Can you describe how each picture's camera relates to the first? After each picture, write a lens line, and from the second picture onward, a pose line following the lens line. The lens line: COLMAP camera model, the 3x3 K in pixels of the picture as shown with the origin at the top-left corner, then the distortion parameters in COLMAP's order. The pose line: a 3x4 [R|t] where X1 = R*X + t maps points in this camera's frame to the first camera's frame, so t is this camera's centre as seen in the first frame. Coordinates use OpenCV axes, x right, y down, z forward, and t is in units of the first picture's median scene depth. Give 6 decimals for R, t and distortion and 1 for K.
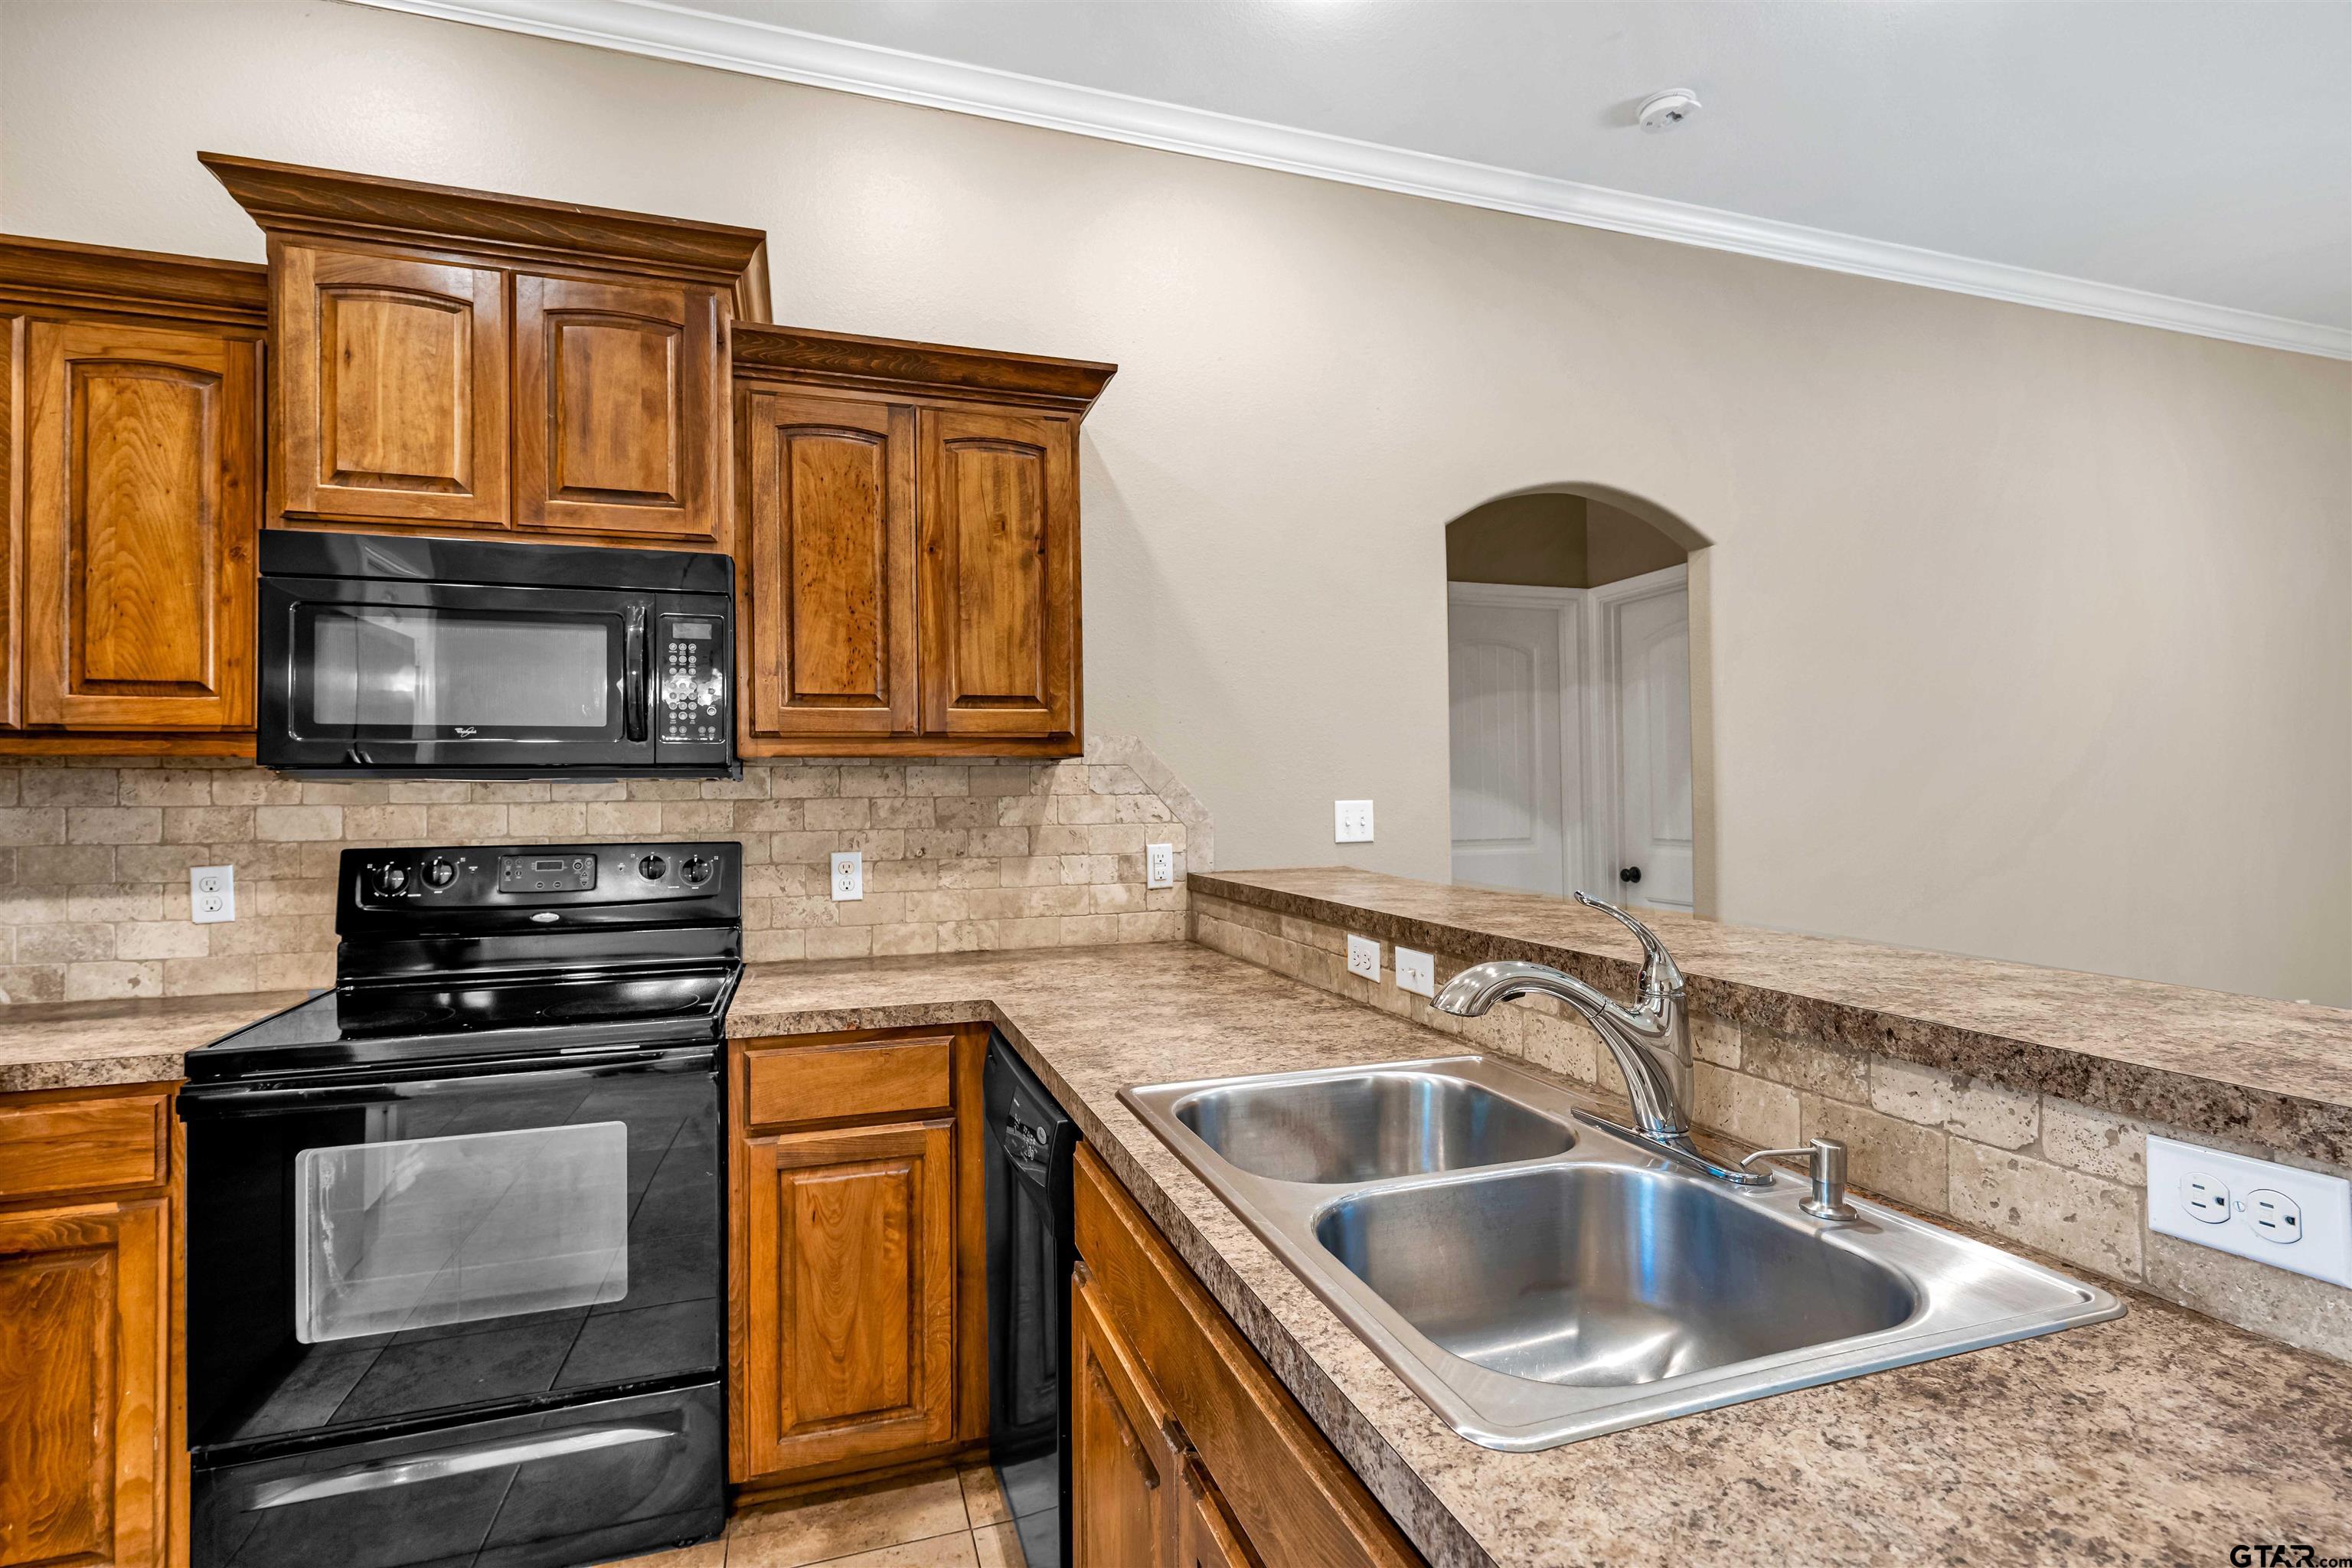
lens RADIAL K [[1098.3, 0, 1176.4], [0, 1098.3, 775.0], [0, 0, 1]] dist [0.001467, -0.000180]
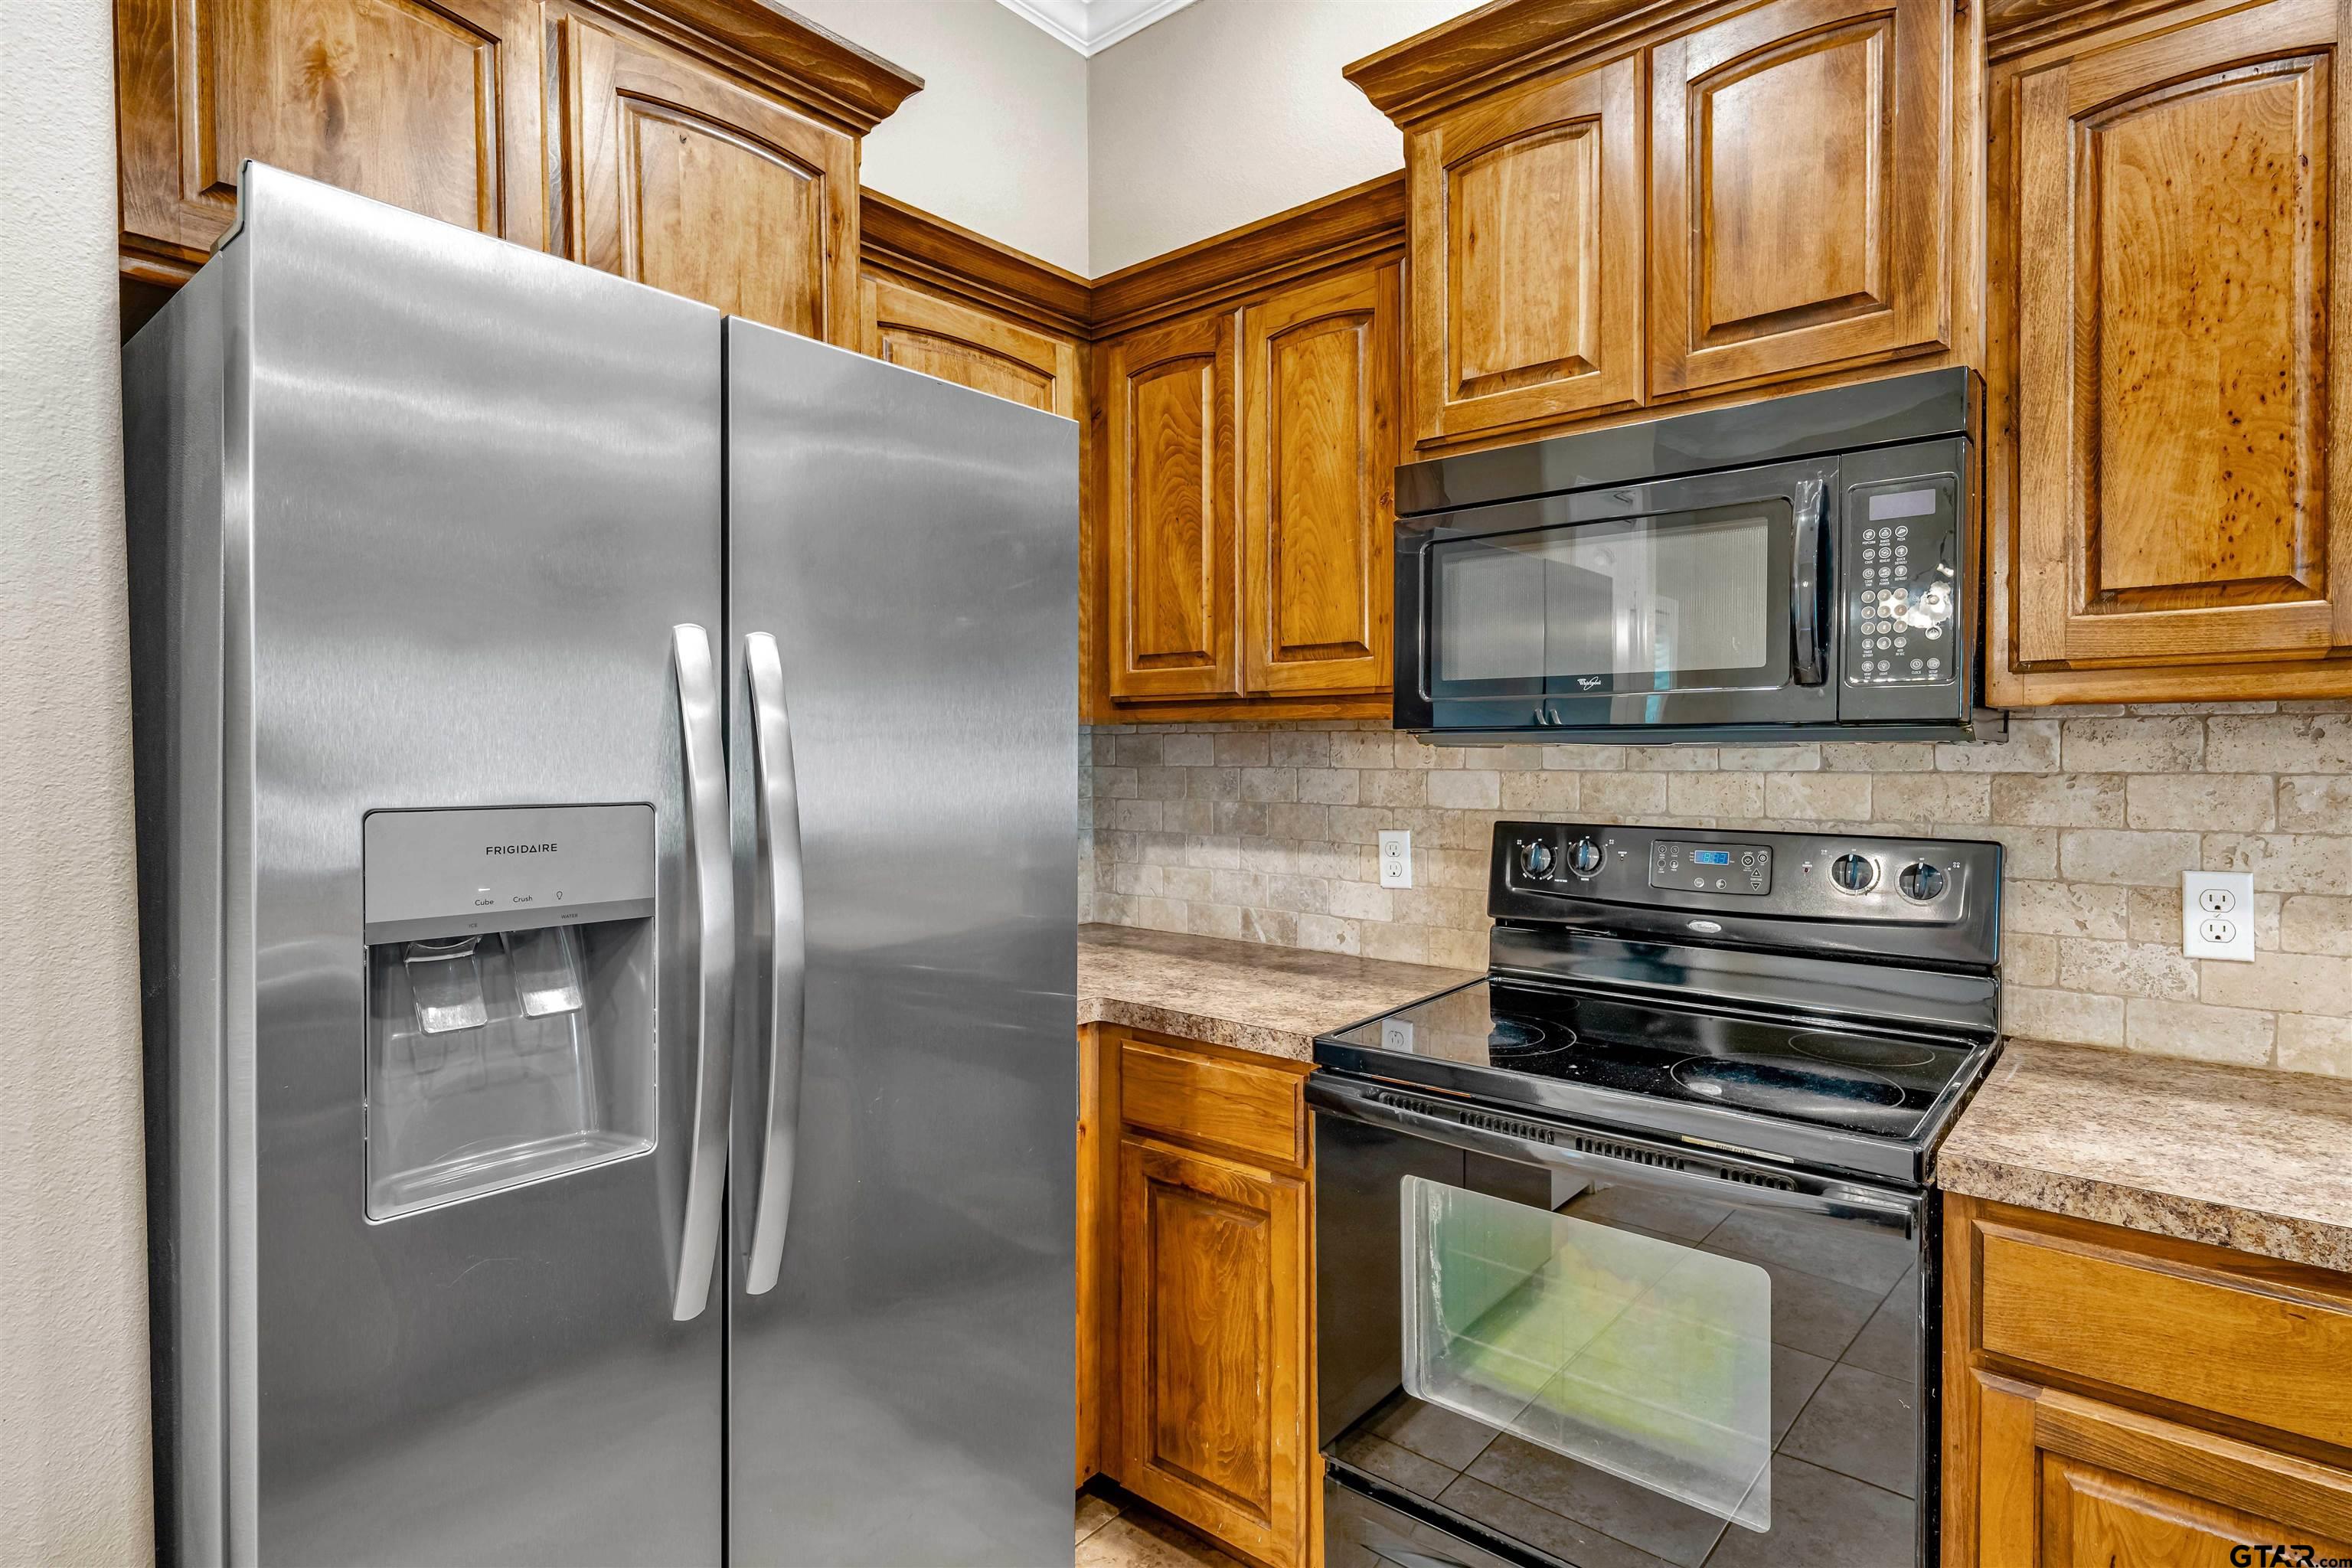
lens RADIAL K [[1200.3, 0, 1178.8], [0, 1200.3, 775.0], [0, 0, 1]] dist [0.003094, -0.001200]
pose [[0.520327, 0.026364, -0.853560, -0.068428], [0.013202, 0.999156, 0.038909, -0.010428], [0.853865, -0.031514, 0.519540, 0.285586]]
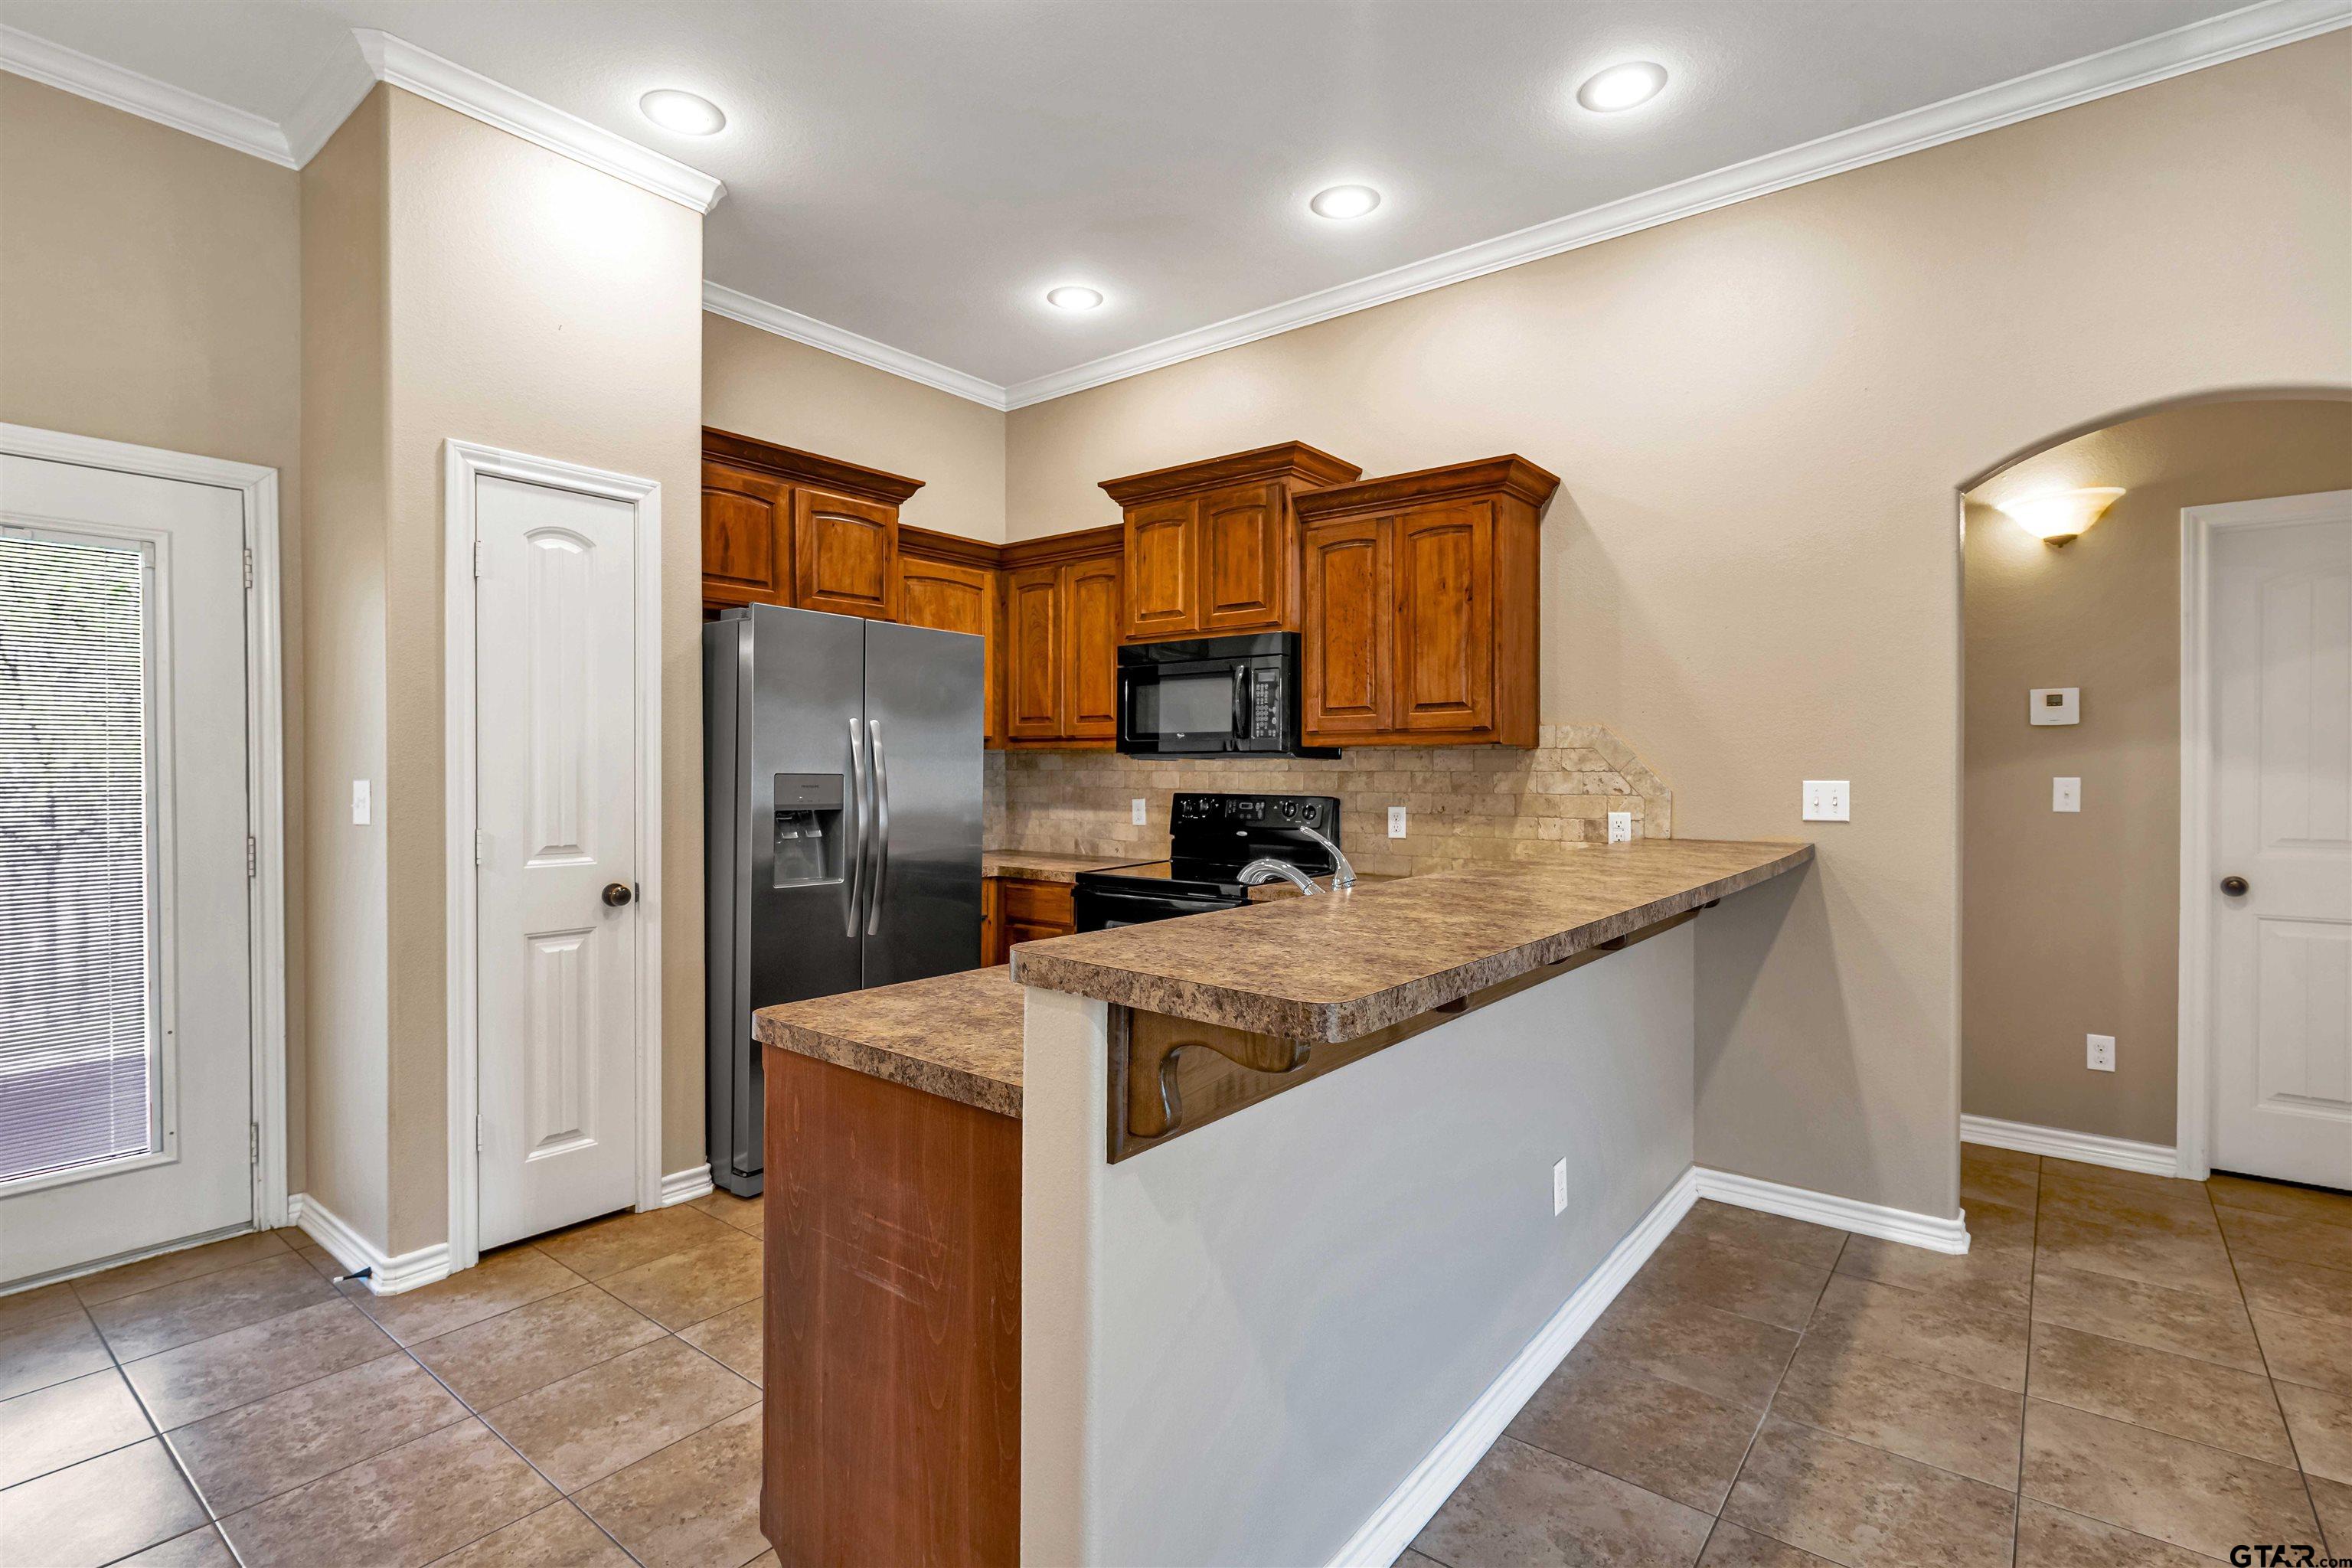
lens RADIAL K [[1123.6, 0, 1176.0], [0, 1123.6, 784.0], [0, 0, 1]] dist [0.000183, 0.000041]
pose [[0.546837, 0.023956, -0.836896, 0.982984], [0.005850, 0.999457, 0.032432, -0.016048], [0.837219, -0.022631, 0.546400, -0.125365]]
